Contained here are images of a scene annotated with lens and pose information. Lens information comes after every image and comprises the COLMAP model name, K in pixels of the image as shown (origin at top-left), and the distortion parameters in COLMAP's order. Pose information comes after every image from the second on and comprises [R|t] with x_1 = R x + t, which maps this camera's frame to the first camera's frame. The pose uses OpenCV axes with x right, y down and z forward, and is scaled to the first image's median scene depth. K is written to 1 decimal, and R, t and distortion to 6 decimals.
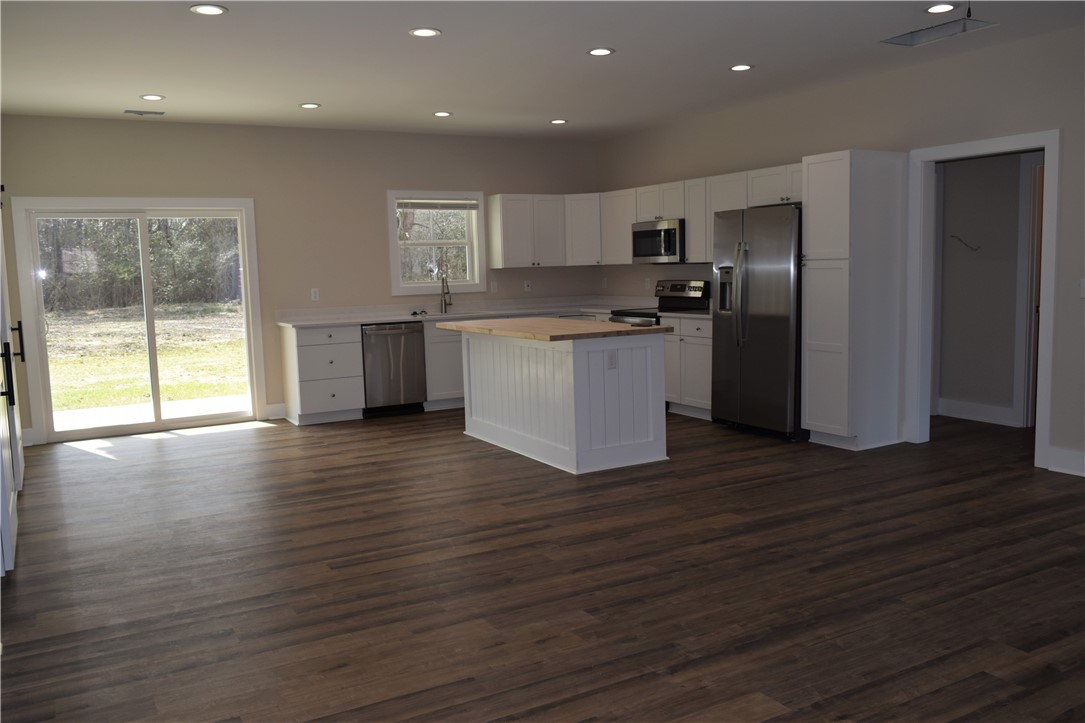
lens RADIAL K [[894.0, 0, 540.5], [0, 894.0, 364.2], [0, 0, 1]] dist [-0.026300, 0.010896]
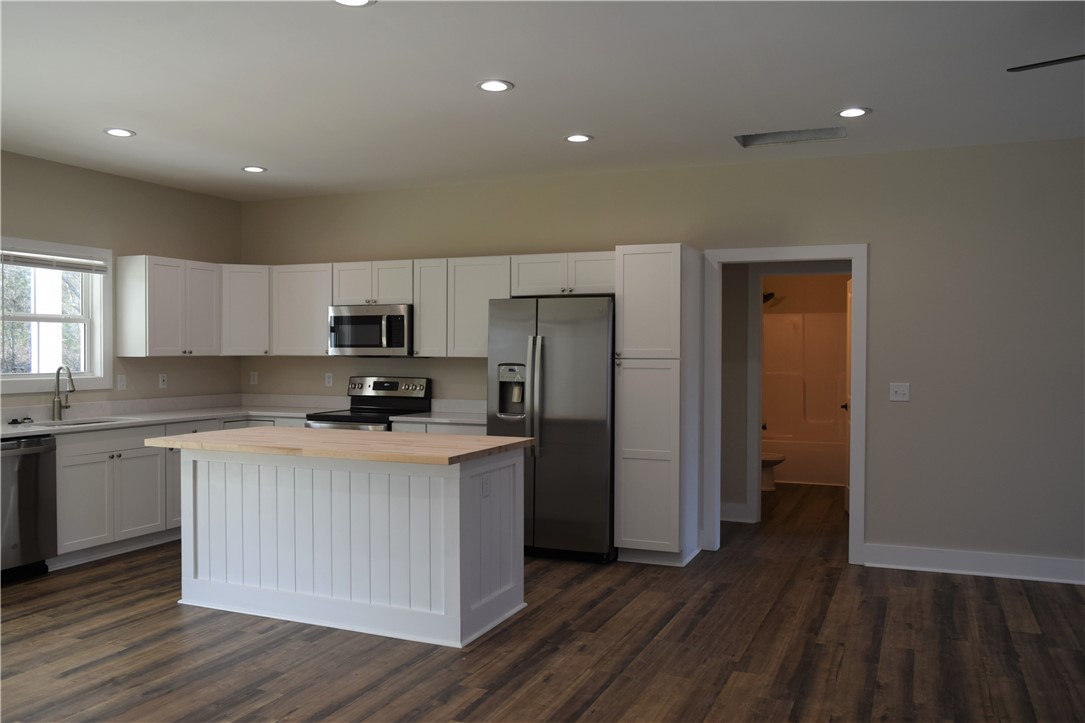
lens RADIAL K [[894.0, 0, 540.5], [0, 894.0, 364.2], [0, 0, 1]] dist [-0.026300, 0.010896]
pose [[0.793651, 0.020425, 0.608030, -0.279202], [0.041776, 0.995247, -0.087962, -0.030491], [-0.606937, 0.095212, 0.789026, 0.294450]]
